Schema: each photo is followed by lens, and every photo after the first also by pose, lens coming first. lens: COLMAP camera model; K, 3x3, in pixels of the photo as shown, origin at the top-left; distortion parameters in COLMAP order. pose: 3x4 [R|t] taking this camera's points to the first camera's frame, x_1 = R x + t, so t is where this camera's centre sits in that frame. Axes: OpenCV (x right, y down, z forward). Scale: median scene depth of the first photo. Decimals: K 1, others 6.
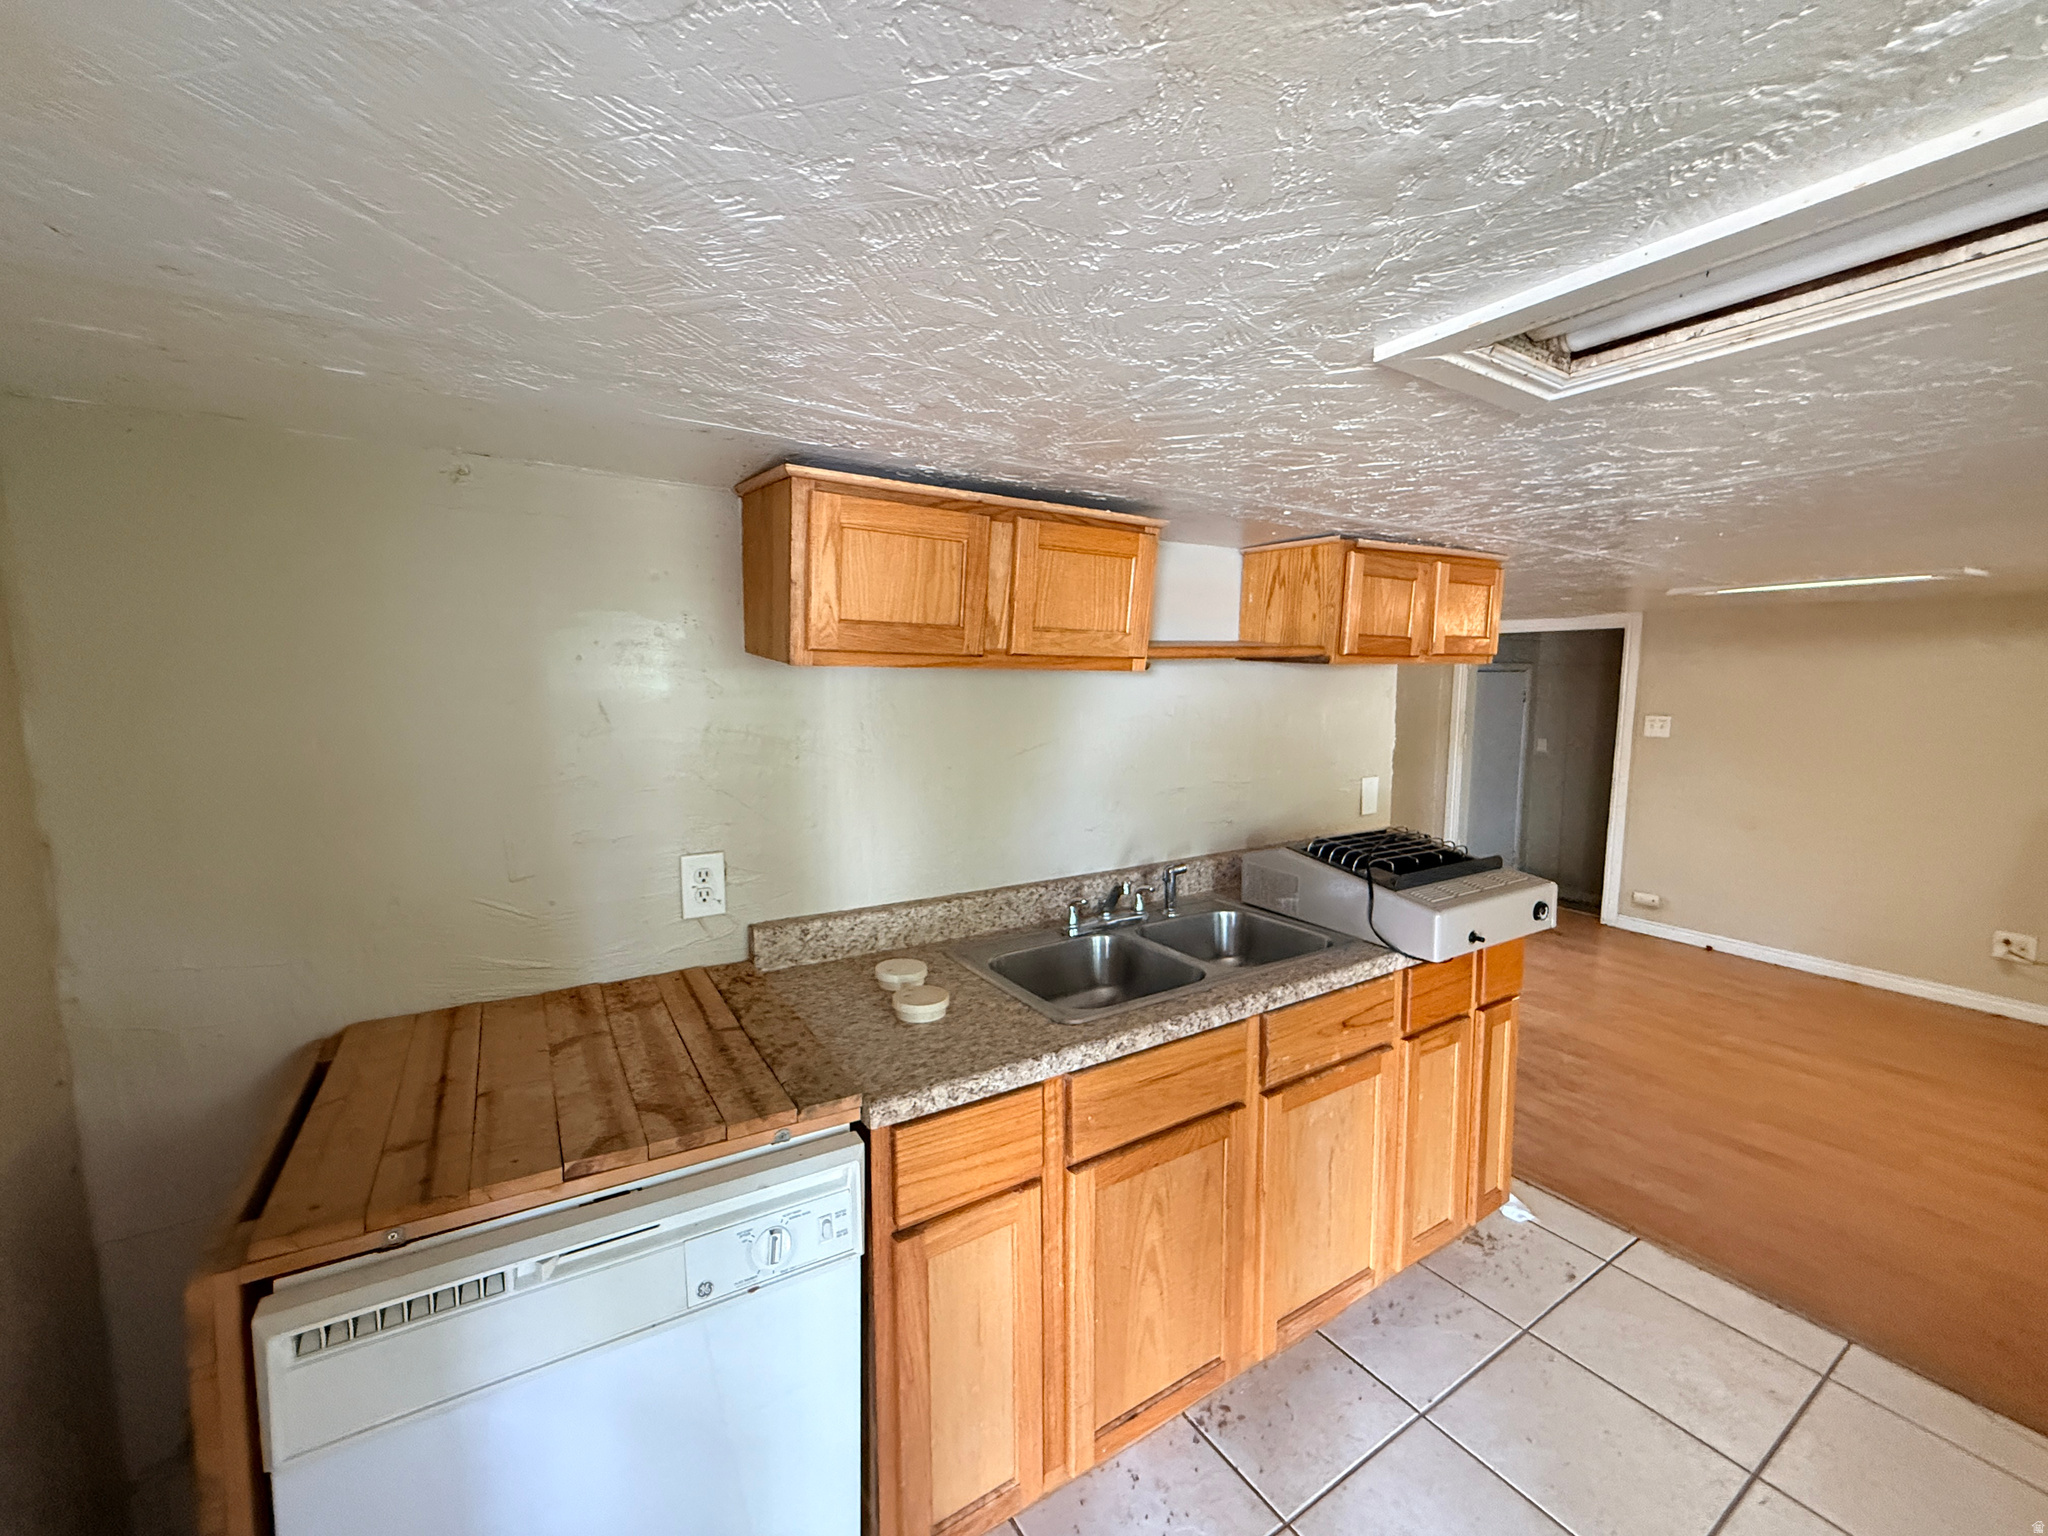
lens RADIAL K [[817.0, 0, 1021.1], [0, 817.0, 762.8], [0, 0, 1]] dist [0.001443, -0.000611]
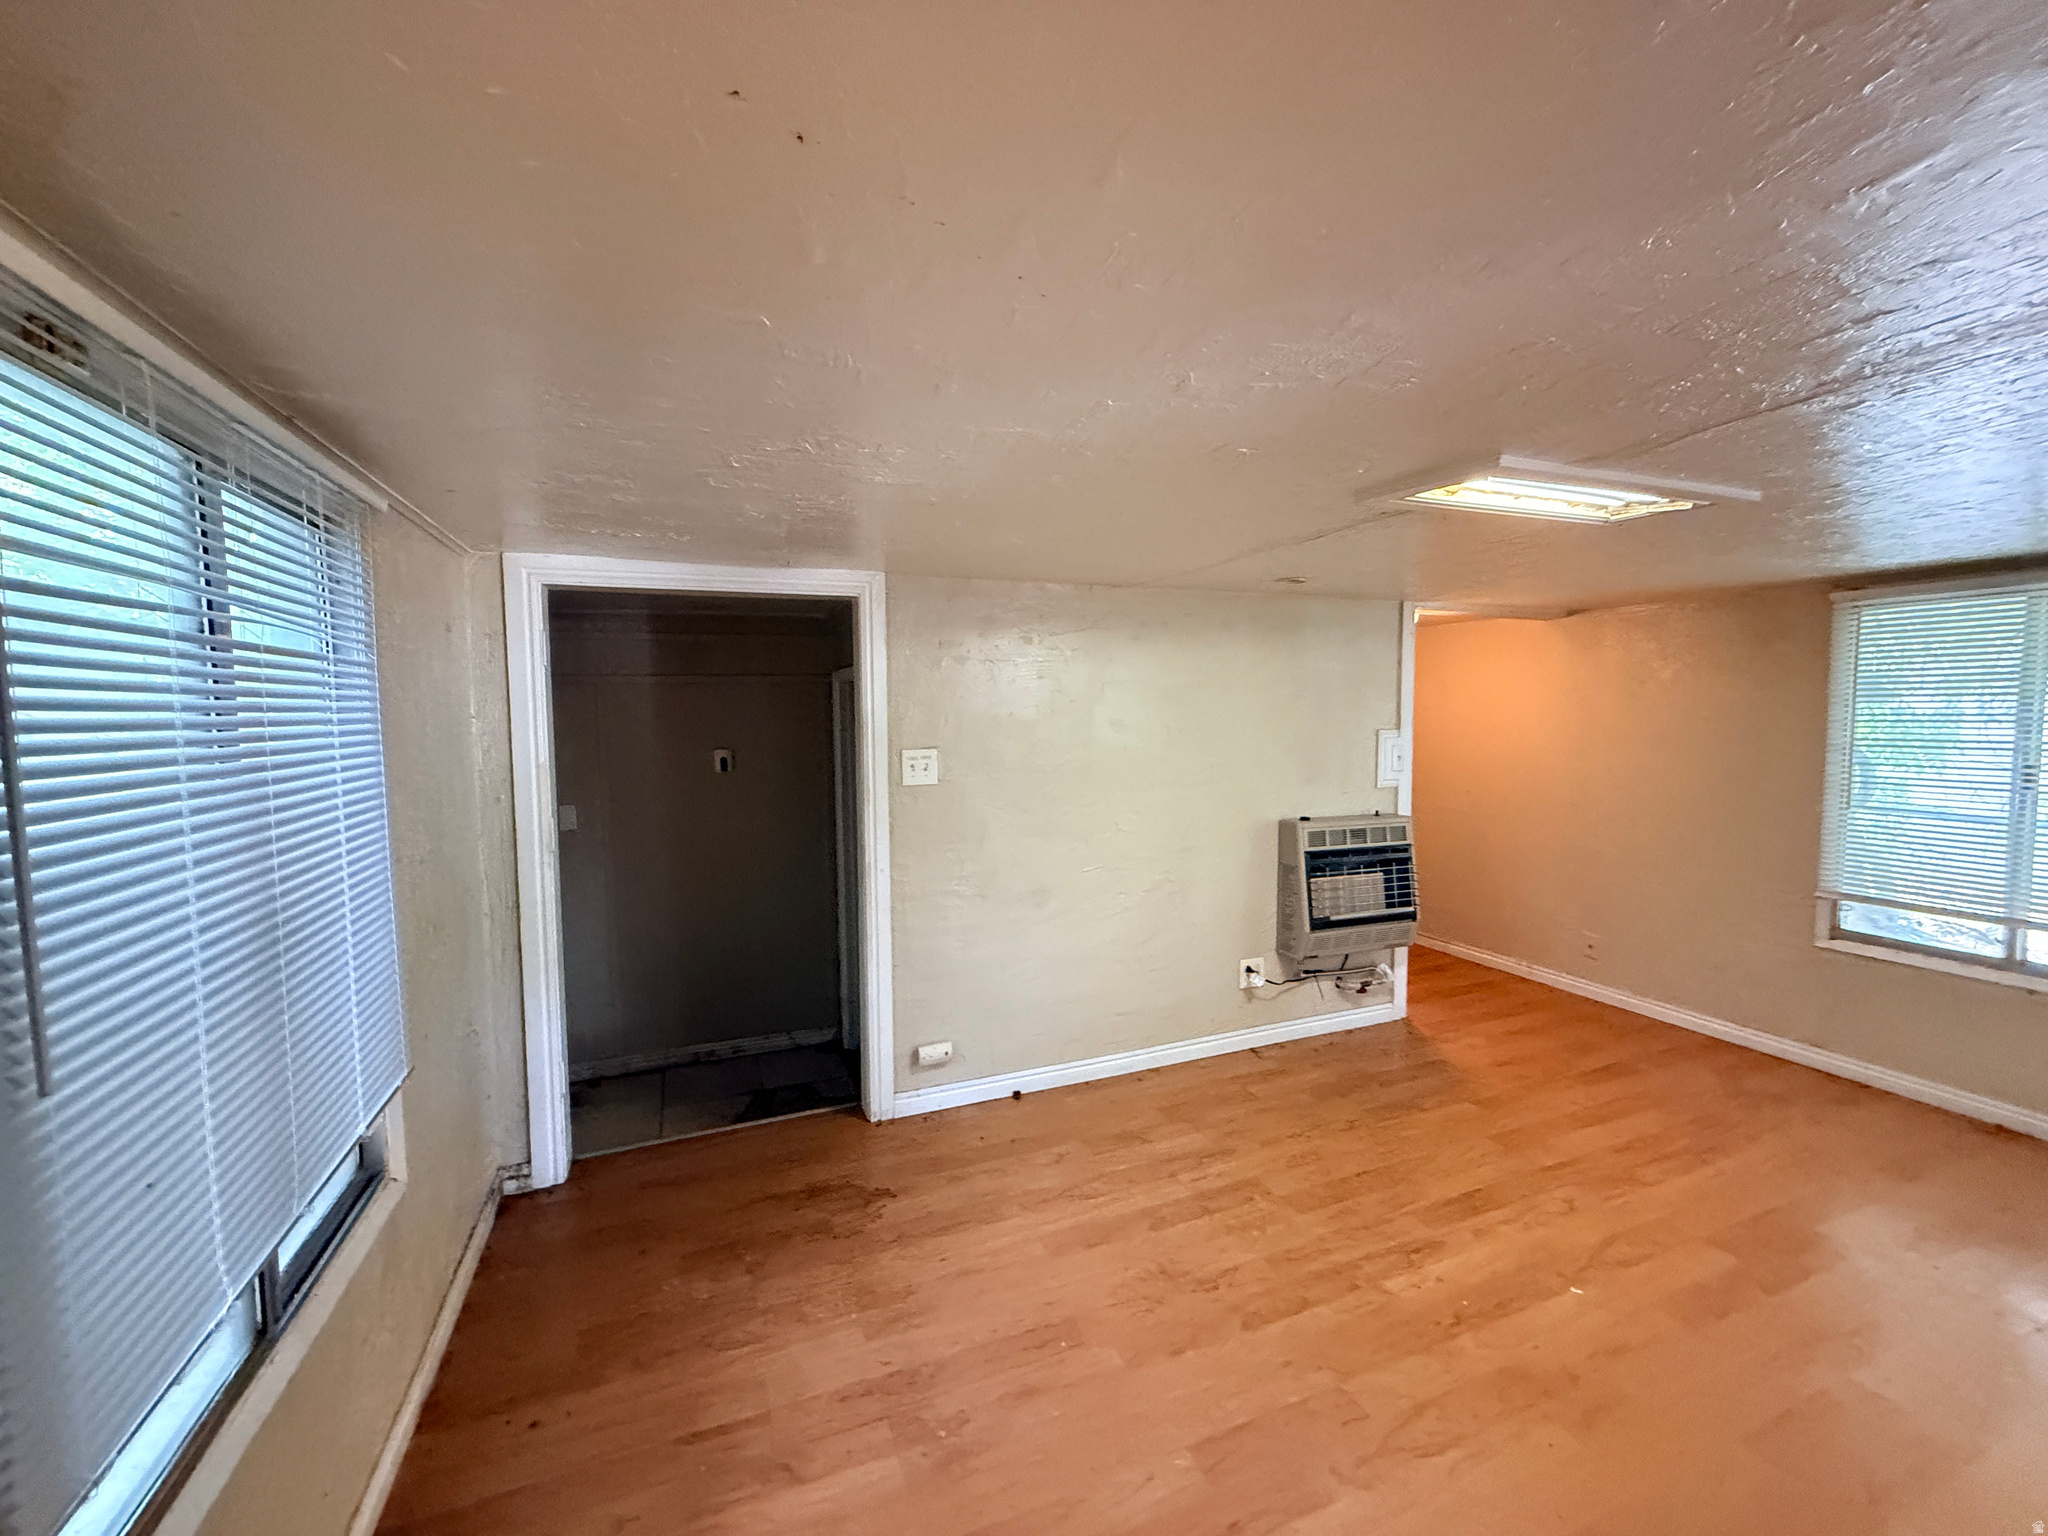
lens RADIAL K [[817.0, 0, 1021.1], [0, 817.0, 762.8], [0, 0, 1]] dist [0.001443, -0.000611]
pose [[0.174796, -0.067751, 0.982271, 0.203224], [0.112393, 0.992482, 0.048454, -0.068591], [-0.978169, 0.101931, 0.181096, 0.819024]]
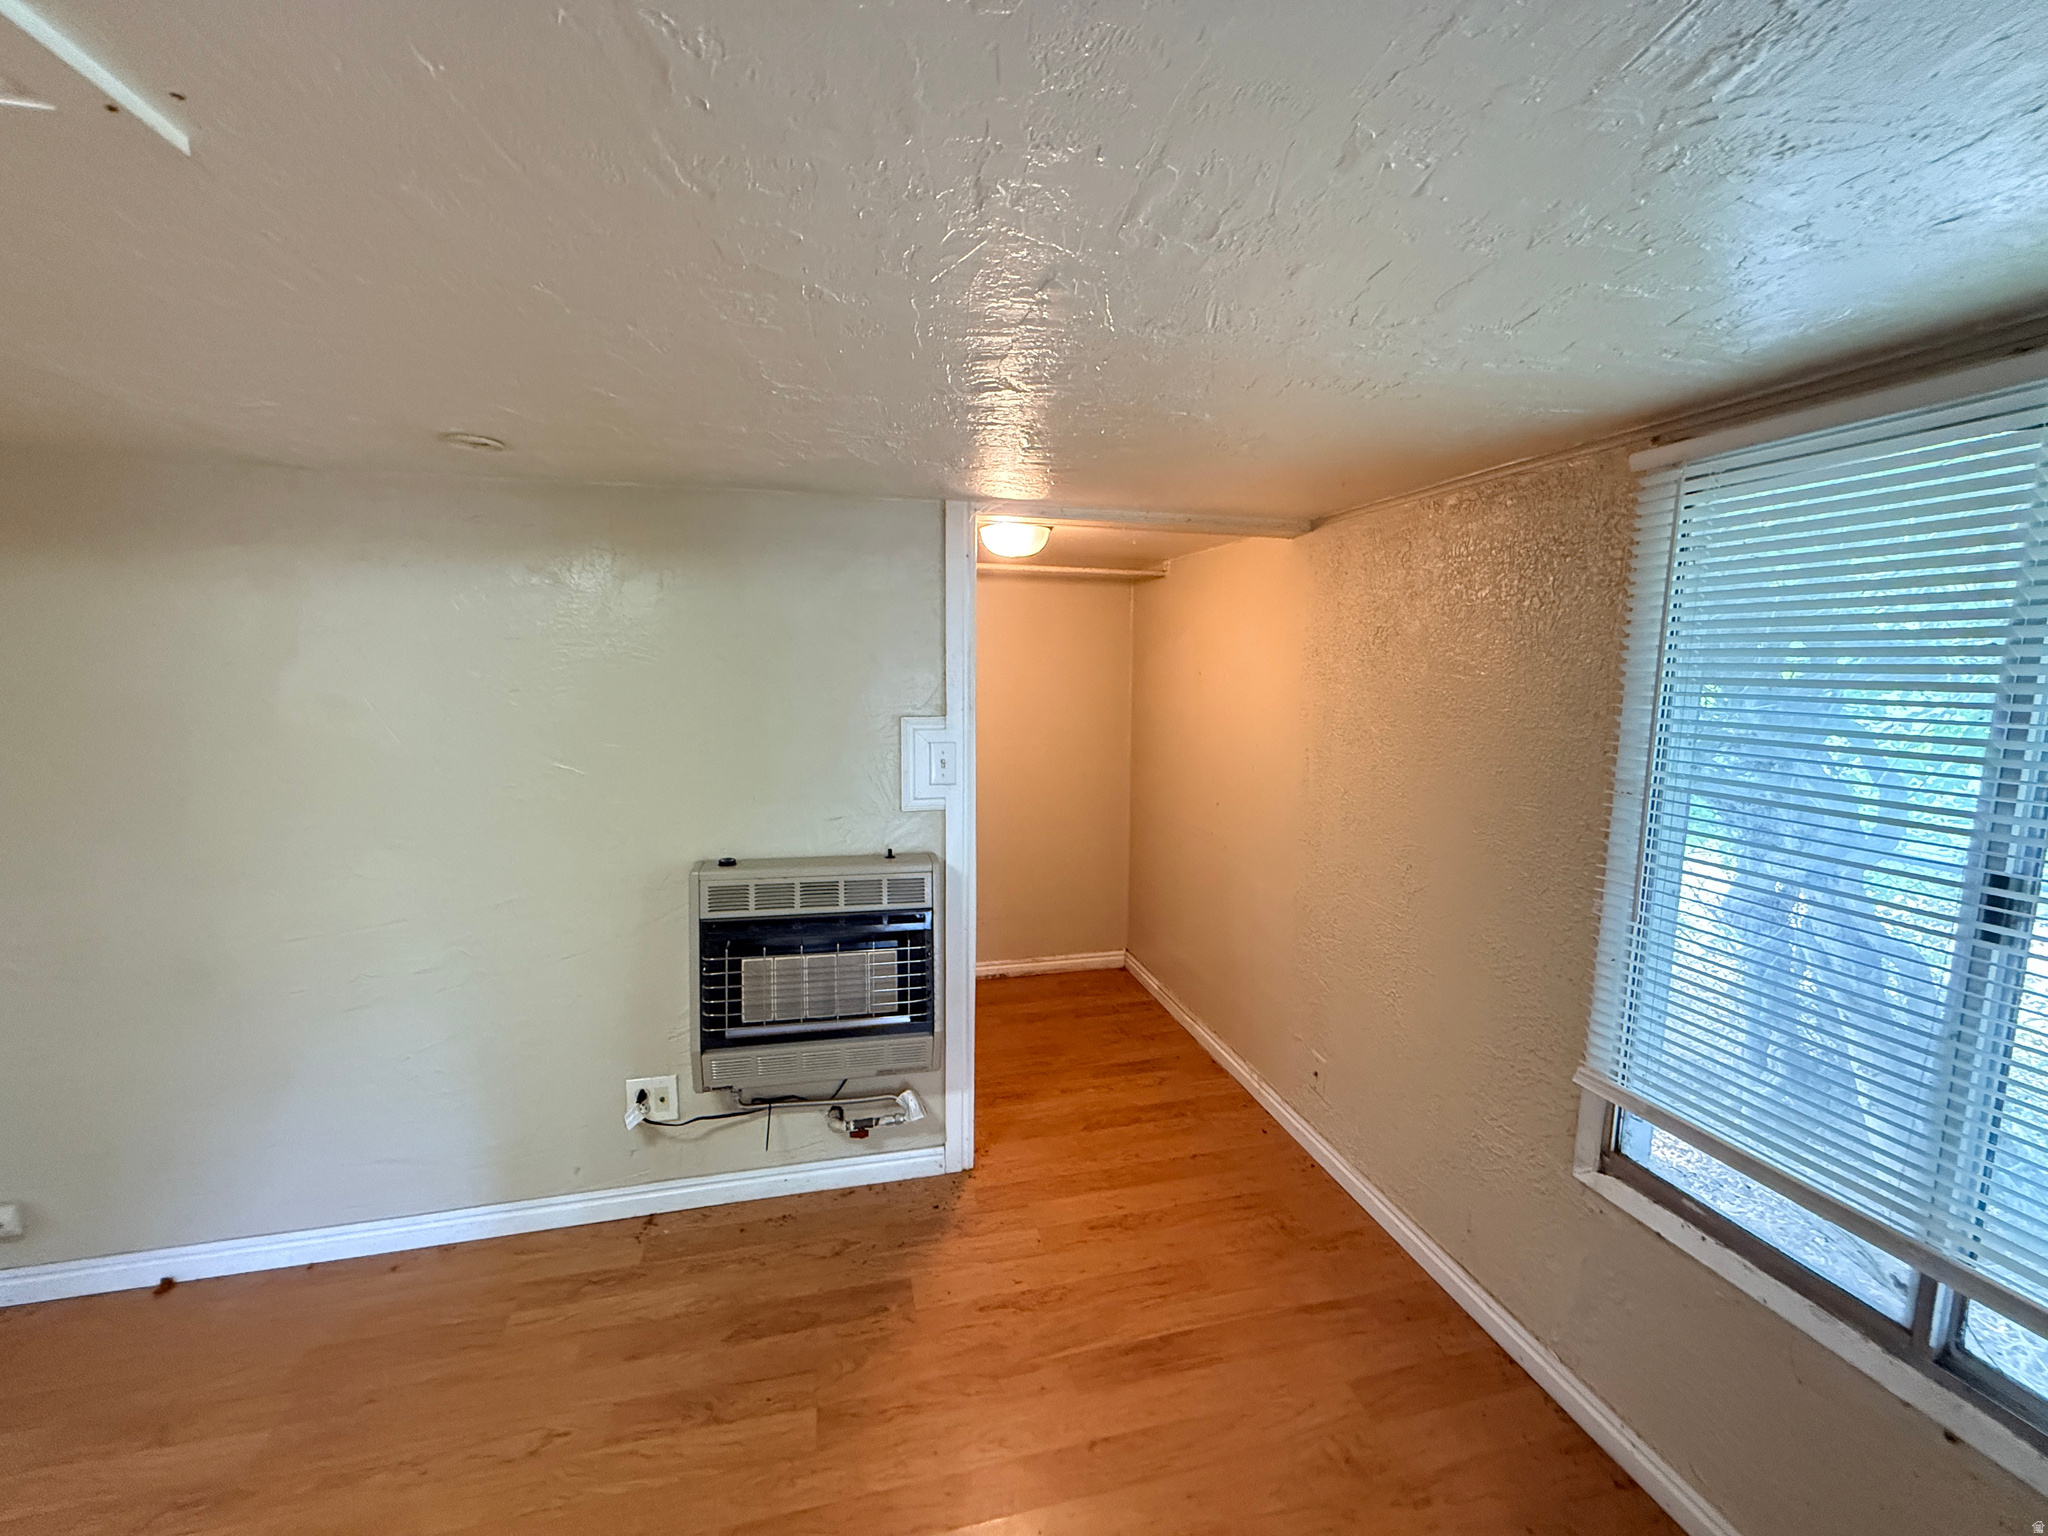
lens RADIAL K [[817.0, 0, 1021.1], [0, 817.0, 762.8], [0, 0, 1]] dist [0.001443, -0.000611]
pose [[0.316540, -0.121230, 0.940801, 0.594691], [0.093575, 0.990953, 0.096209, -0.036820], [-0.943952, 0.057582, 0.325020, 0.416949]]
